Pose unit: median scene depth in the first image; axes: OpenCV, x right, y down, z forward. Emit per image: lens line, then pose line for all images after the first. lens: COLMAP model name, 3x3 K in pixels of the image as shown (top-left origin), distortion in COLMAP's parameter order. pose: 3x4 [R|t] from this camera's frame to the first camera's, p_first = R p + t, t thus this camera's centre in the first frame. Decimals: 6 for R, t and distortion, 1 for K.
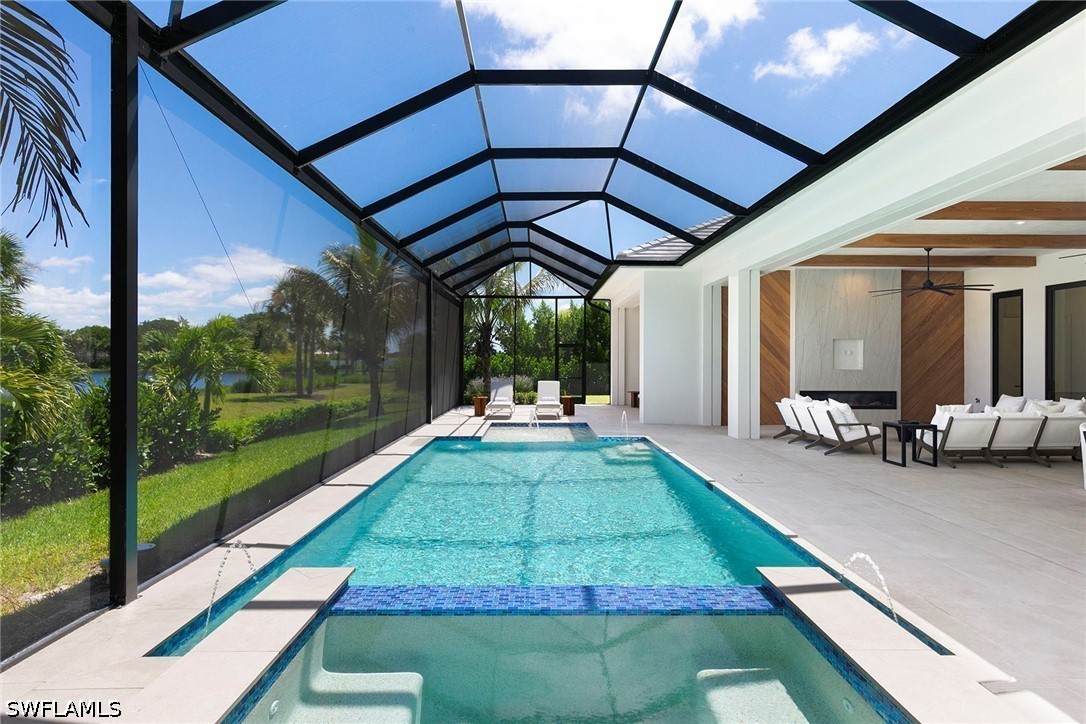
lens RADIAL K [[607.7, 0, 543.0], [0, 607.7, 362.0], [0, 0, 1]] dist [-0.000506, -0.001110]
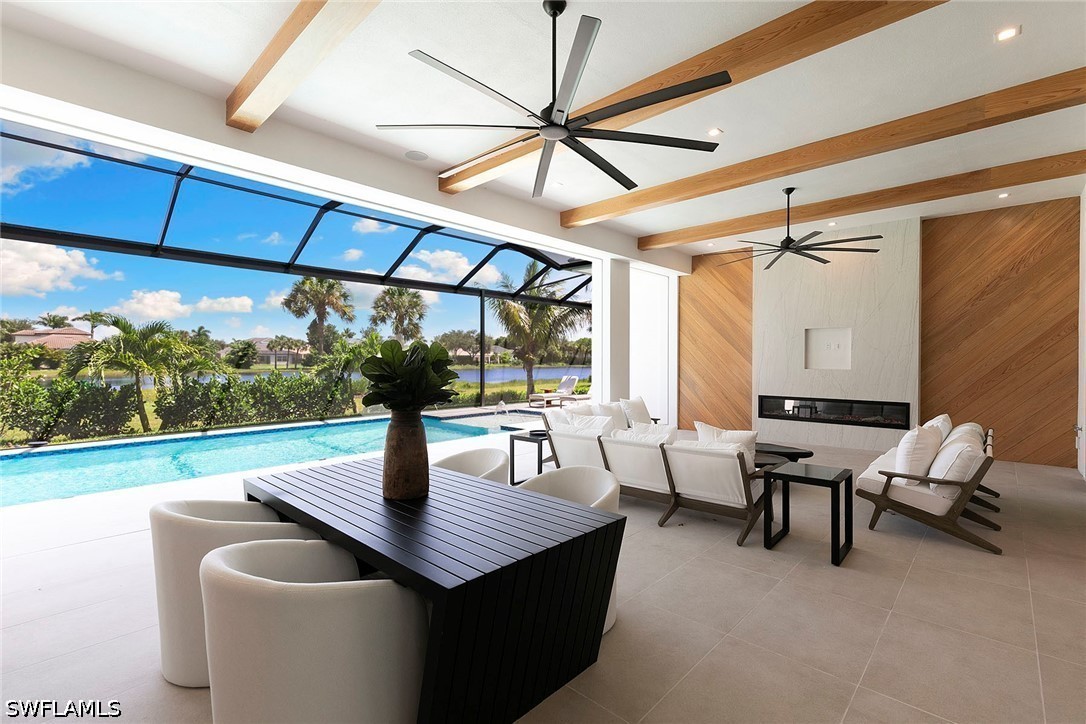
lens RADIAL K [[487.8, 0, 543.0], [0, 487.8, 362.0], [0, 0, 1]] dist [-0.026739, -0.000023]
pose [[0.715383, 0.001835, -0.698730, 0.796951], [0.001409, 0.999991, 0.004069, 0.000643], [0.698731, -0.003895, 0.715374, 0.425807]]
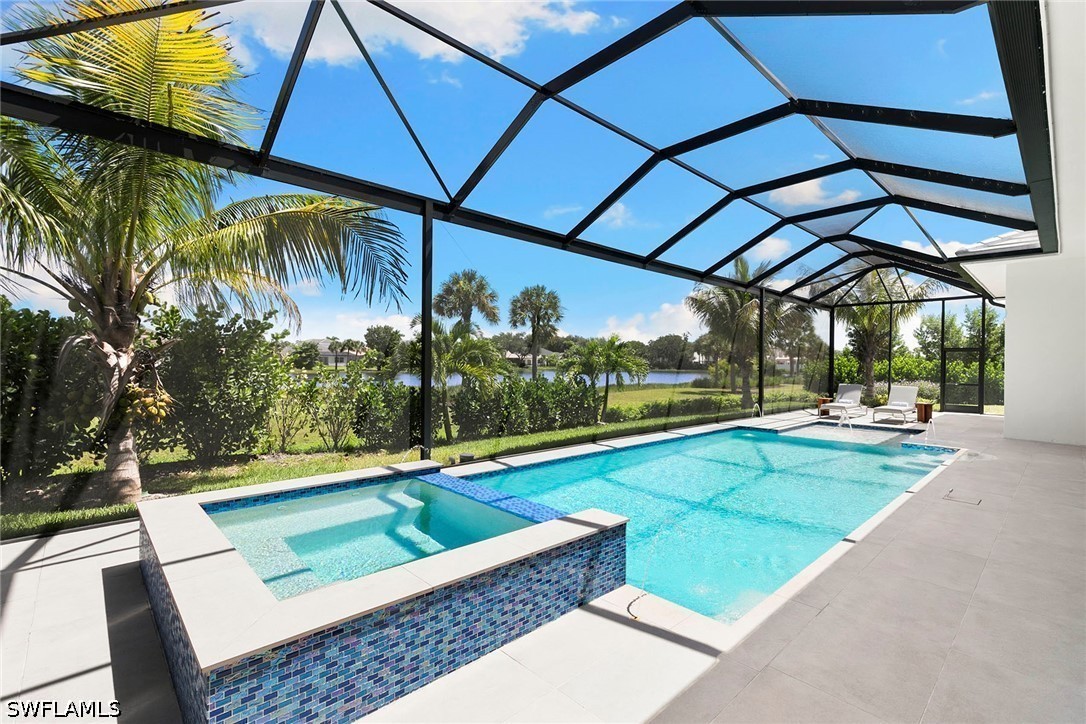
lens RADIAL K [[484.2, 0, 530.9], [0, 484.2, 398.6], [0, 0, 1]] dist [-0.024469, 0.000073]
pose [[0.662932, 0.060582, -0.746224, 0.273547], [-0.007522, 0.997209, 0.074276, -0.002575], [0.748642, -0.043627, 0.661538, 0.034232]]
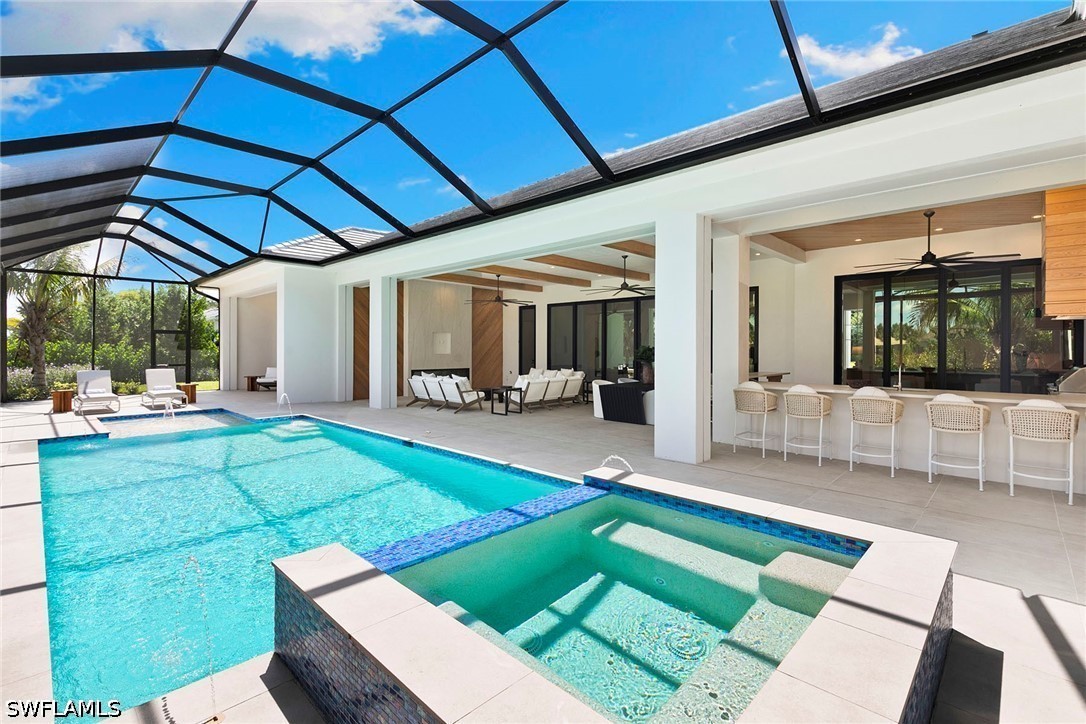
lens RADIAL K [[488.0, 0, 543.0], [0, 488.0, 362.0], [0, 0, 1]] dist [0.018170, -0.000028]
pose [[0.707274, -0.021327, 0.706618, -0.163306], [0.001541, 0.999589, 0.028627, -0.001259], [-0.706938, -0.019158, 0.707016, 0.034039]]
